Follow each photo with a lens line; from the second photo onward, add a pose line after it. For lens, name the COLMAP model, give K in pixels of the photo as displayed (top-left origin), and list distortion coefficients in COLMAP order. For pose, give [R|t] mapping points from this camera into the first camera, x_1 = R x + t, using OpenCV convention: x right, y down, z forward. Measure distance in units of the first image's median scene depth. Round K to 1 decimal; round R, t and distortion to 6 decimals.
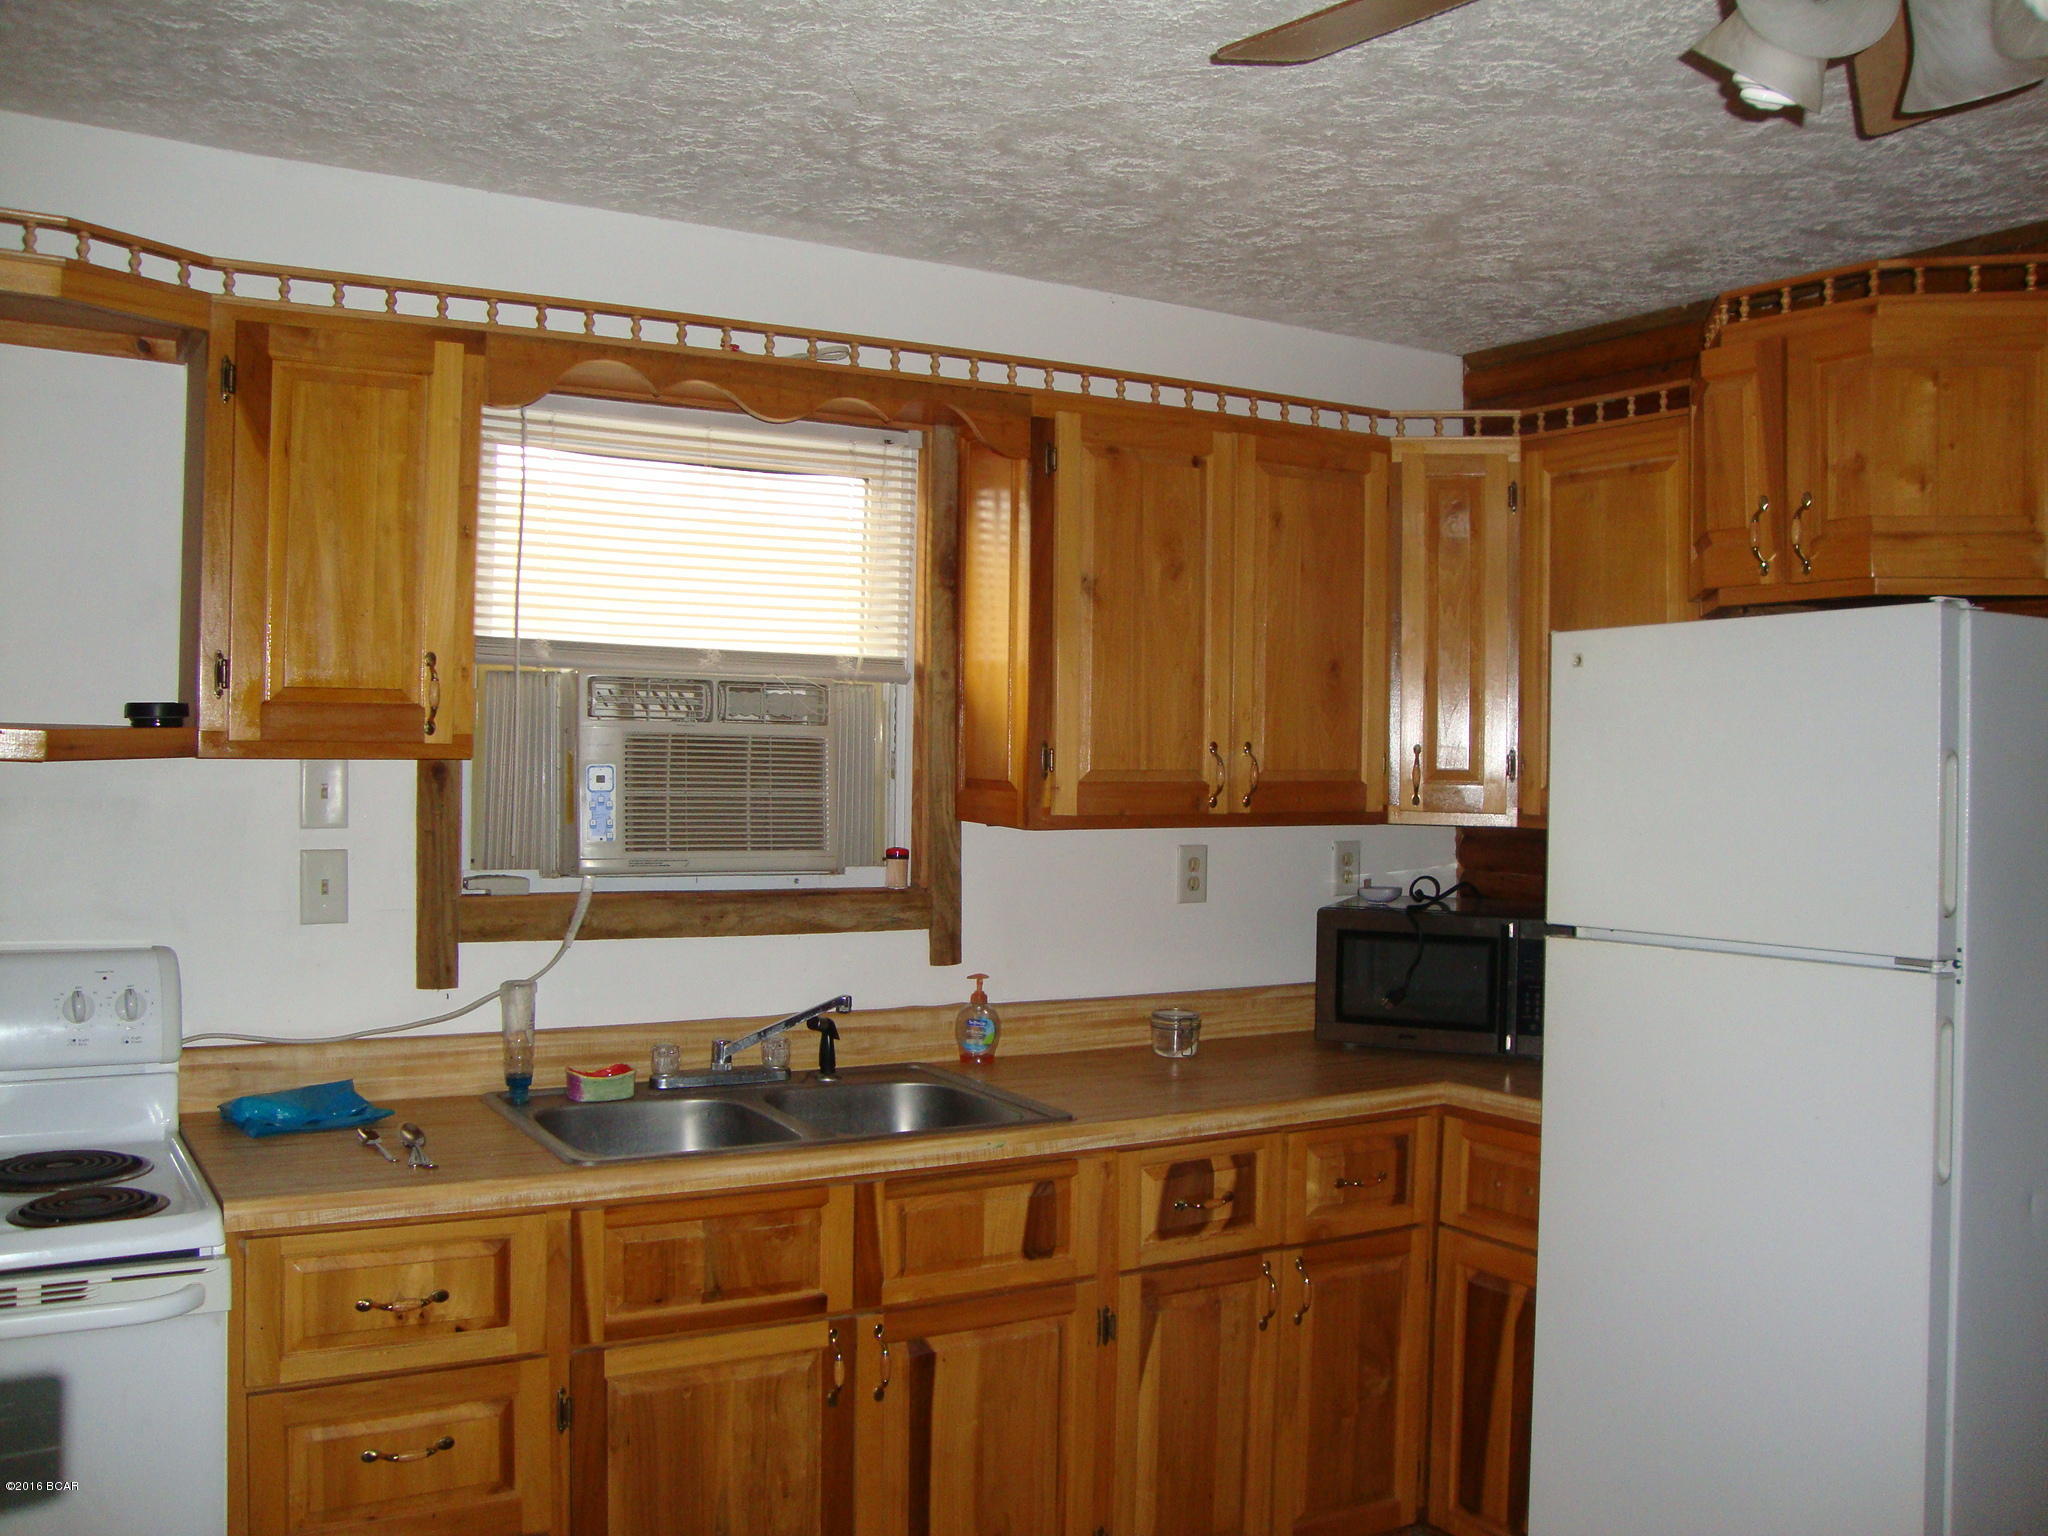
lens RADIAL K [[1860.2, 0, 1053.0], [0, 1860.2, 768.3], [0, 0, 1]] dist [-0.193857, 0.203115]
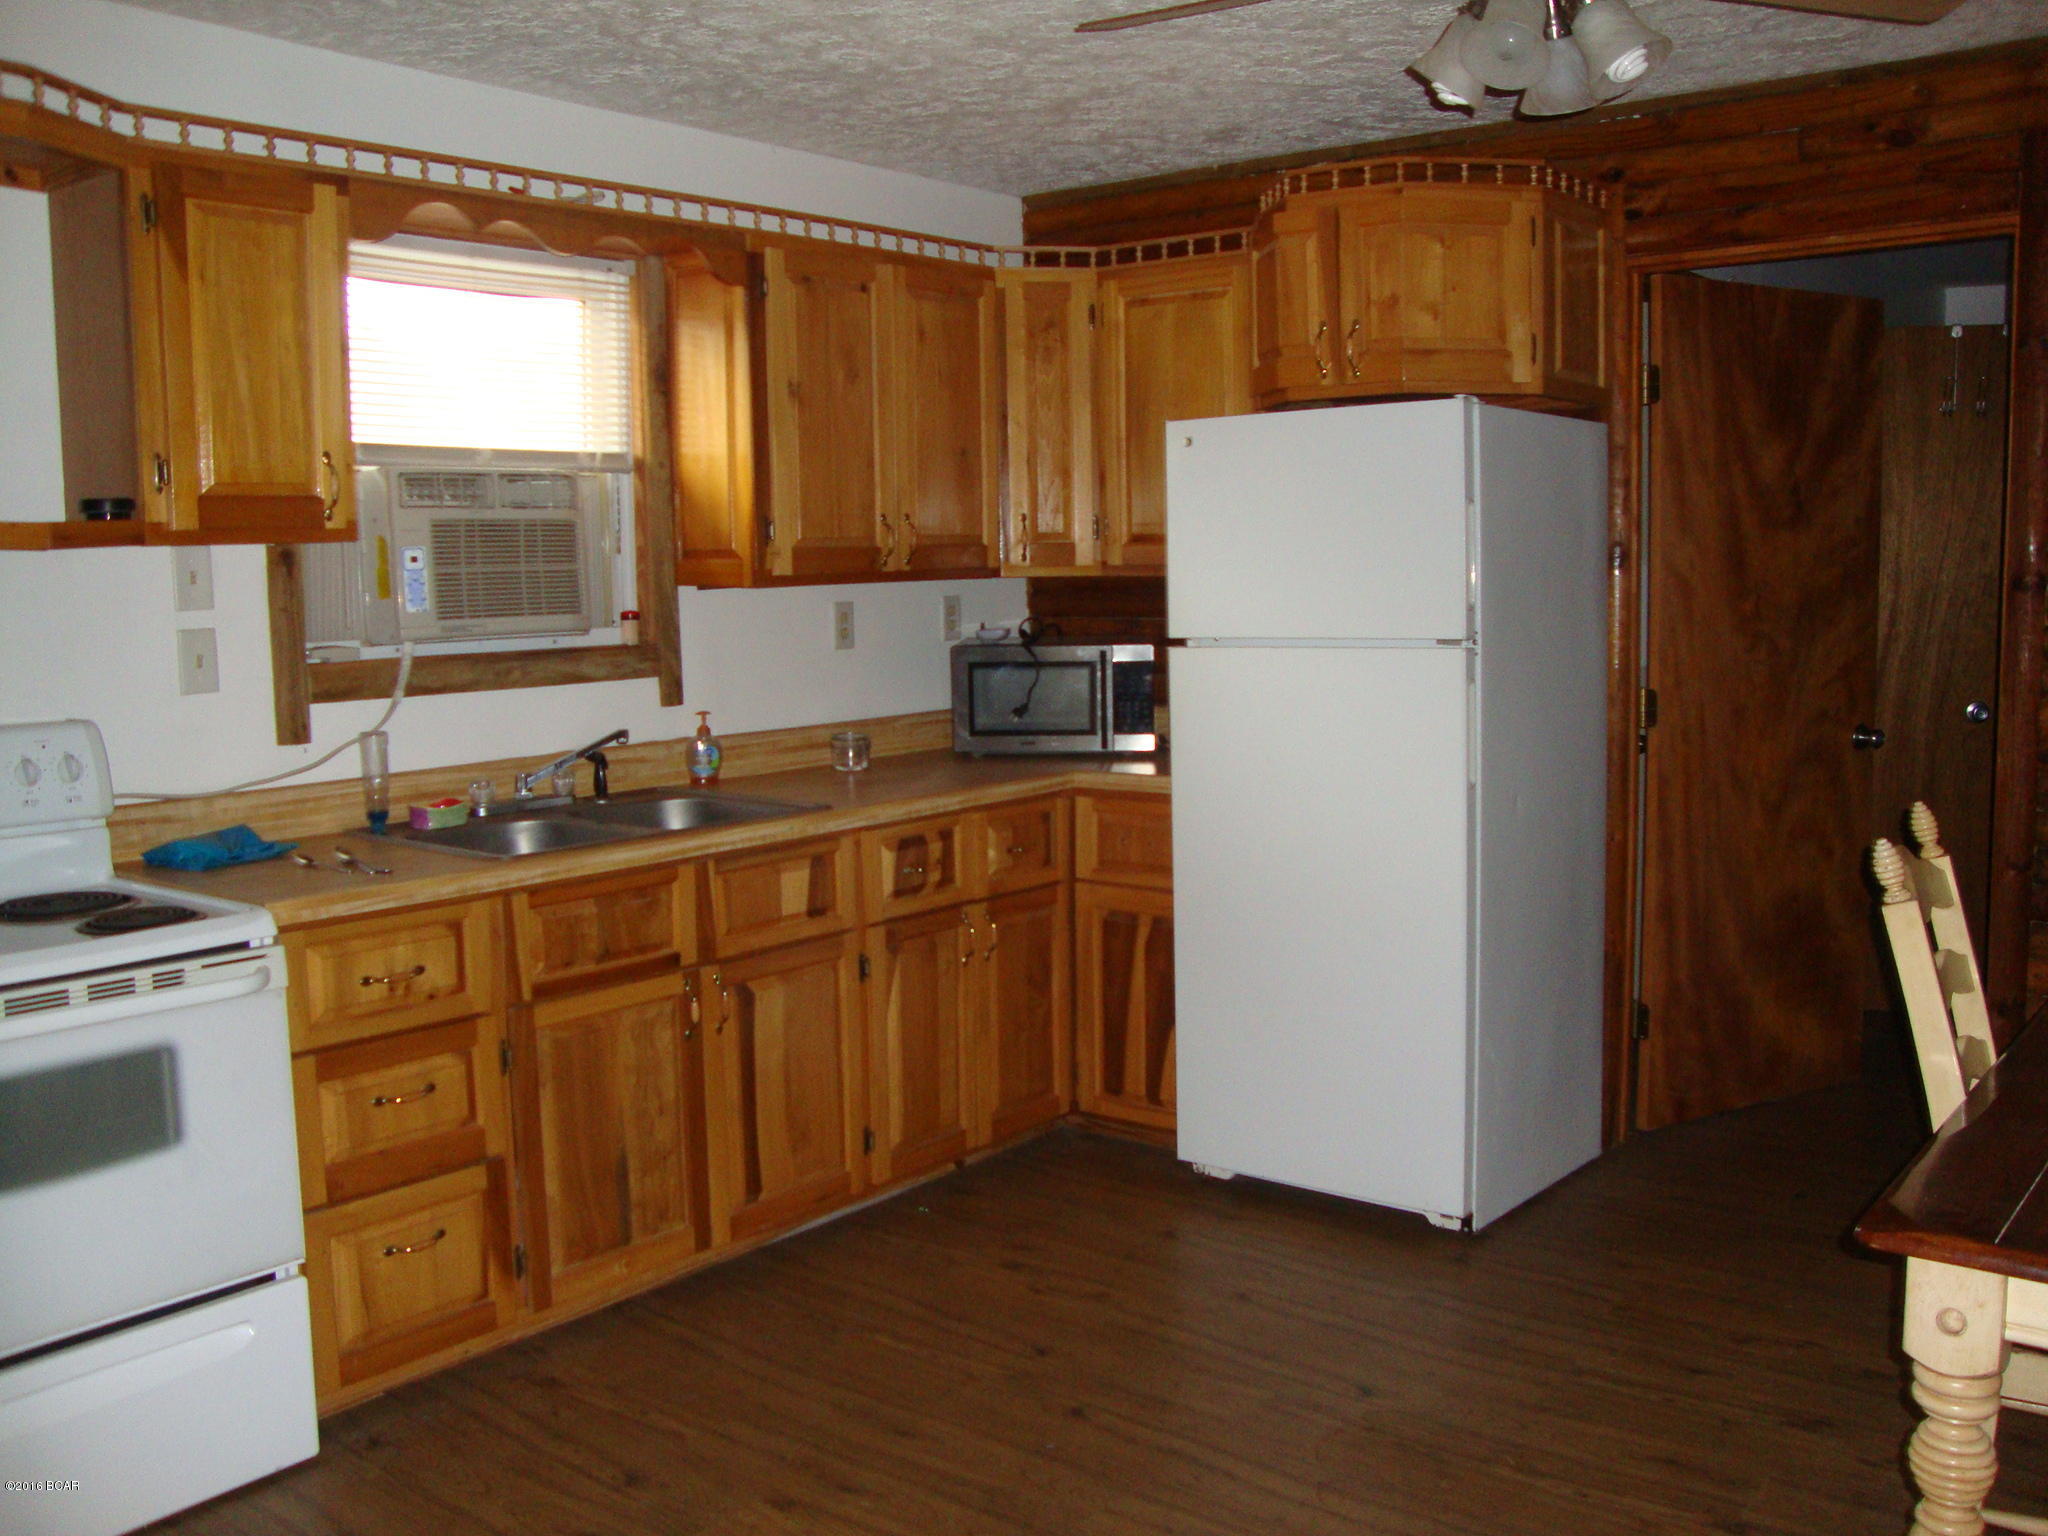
lens RADIAL K [[1860.2, 0, 1053.0], [0, 1860.2, 768.3], [0, 0, 1]] dist [-0.193857, 0.203115]
pose [[0.935922, -0.071808, 0.344811, -0.274413], [0.034959, 0.993101, 0.111928, 0.022683], [-0.350469, -0.092701, 0.931975, -0.241485]]
